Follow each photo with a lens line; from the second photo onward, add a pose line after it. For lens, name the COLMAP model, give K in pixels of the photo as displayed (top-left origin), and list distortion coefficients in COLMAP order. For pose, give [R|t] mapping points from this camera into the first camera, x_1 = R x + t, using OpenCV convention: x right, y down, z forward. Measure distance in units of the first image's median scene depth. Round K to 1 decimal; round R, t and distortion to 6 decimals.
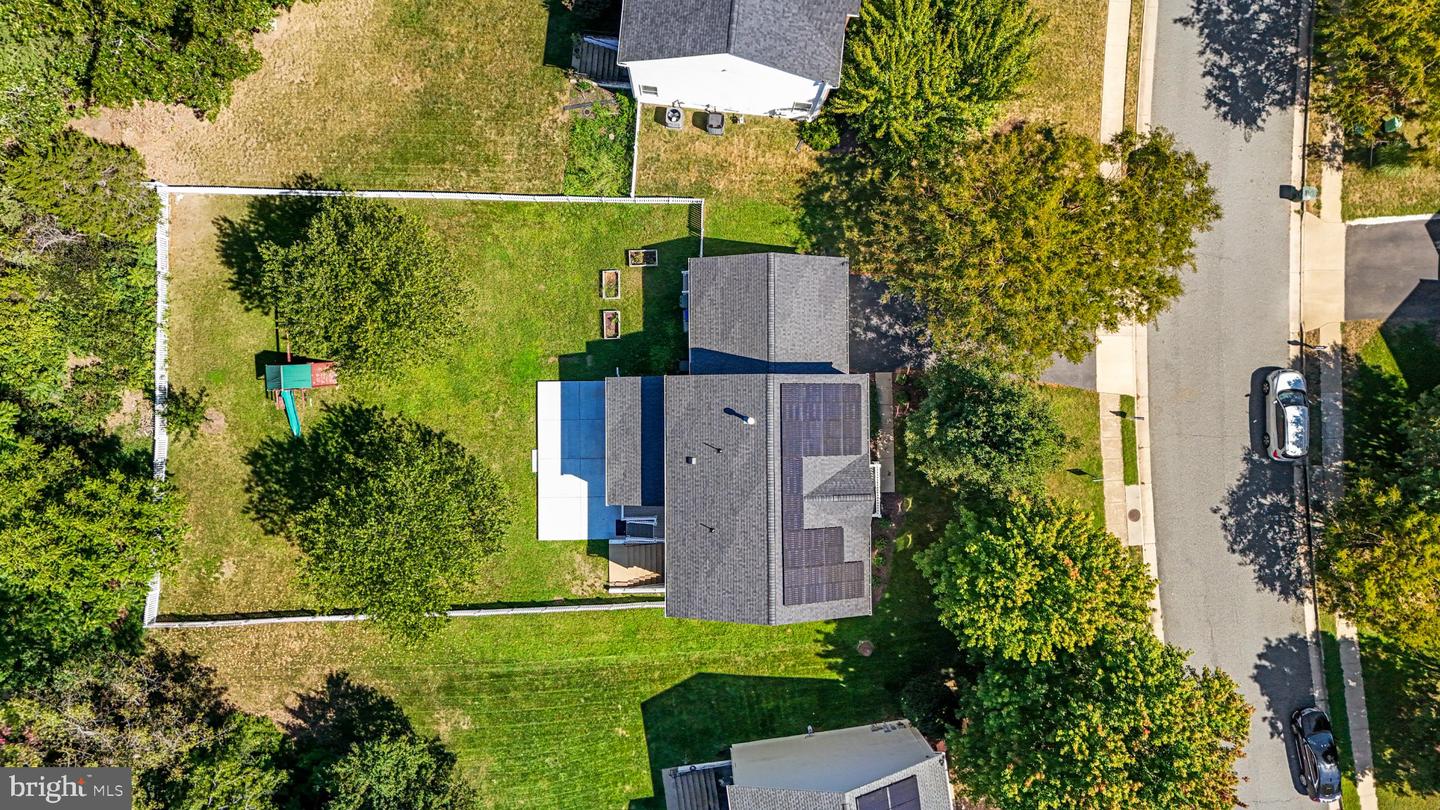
lens RADIAL K [[1059.1, 0, 720.0], [0, 1059.1, 405.0], [0, 0, 1]] dist [0.059927, -0.056053]
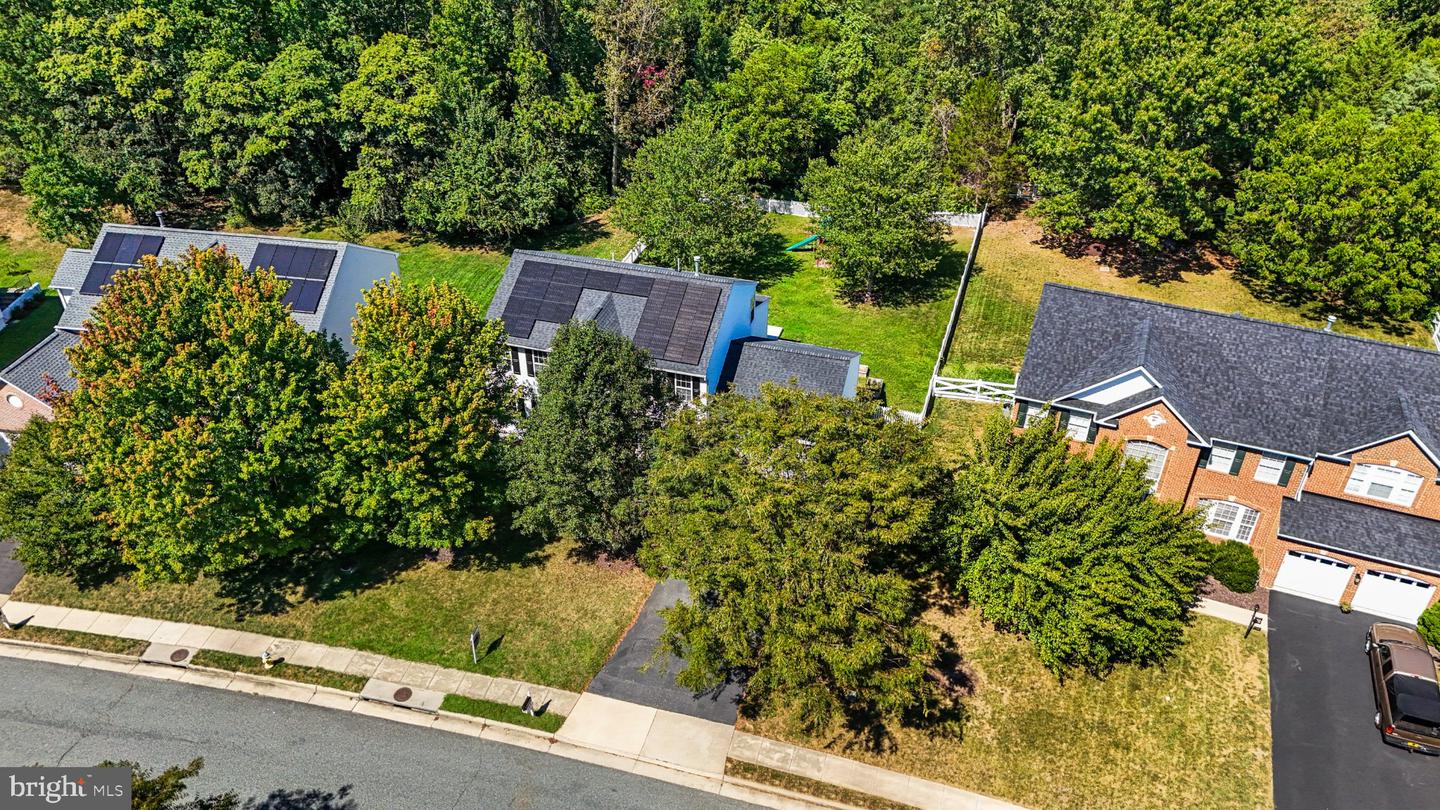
lens RADIAL K [[1059.1, 0, 720.0], [0, 1059.1, 405.0], [0, 0, 1]] dist [0.059927, -0.056053]
pose [[-0.287236, 0.513454, -0.808616, 0.810582], [-0.957761, -0.166059, 0.234771, -0.237744], [-0.013733, 0.841896, 0.539465, 0.448403]]
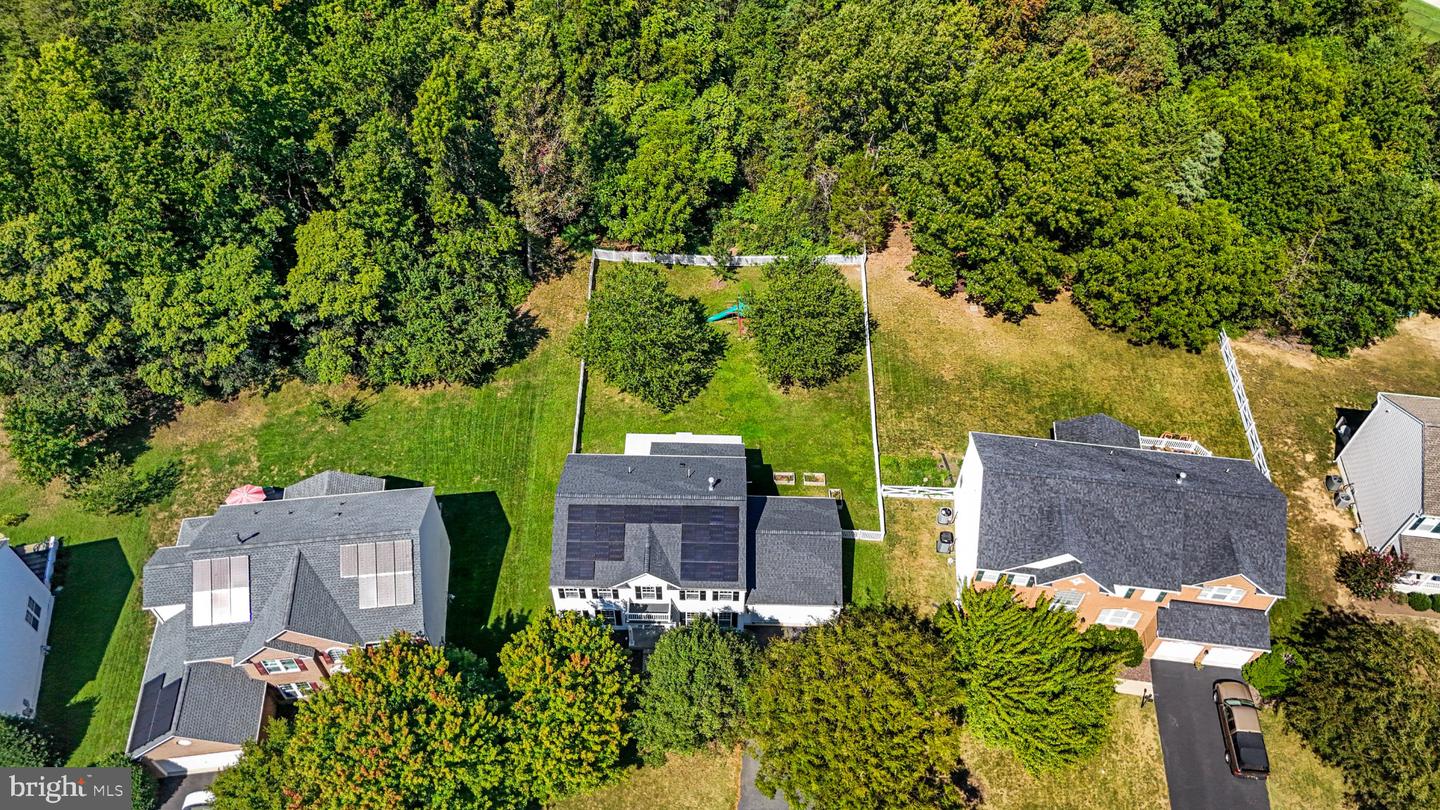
lens RADIAL K [[1059.1, 0, 720.0], [0, 1059.1, 405.0], [0, 0, 1]] dist [0.059927, -0.056053]
pose [[-0.022967, 0.749506, -0.661599, 0.696632], [-0.999650, -0.025908, 0.005352, -0.000130], [-0.013130, 0.661490, 0.749839, -0.052643]]
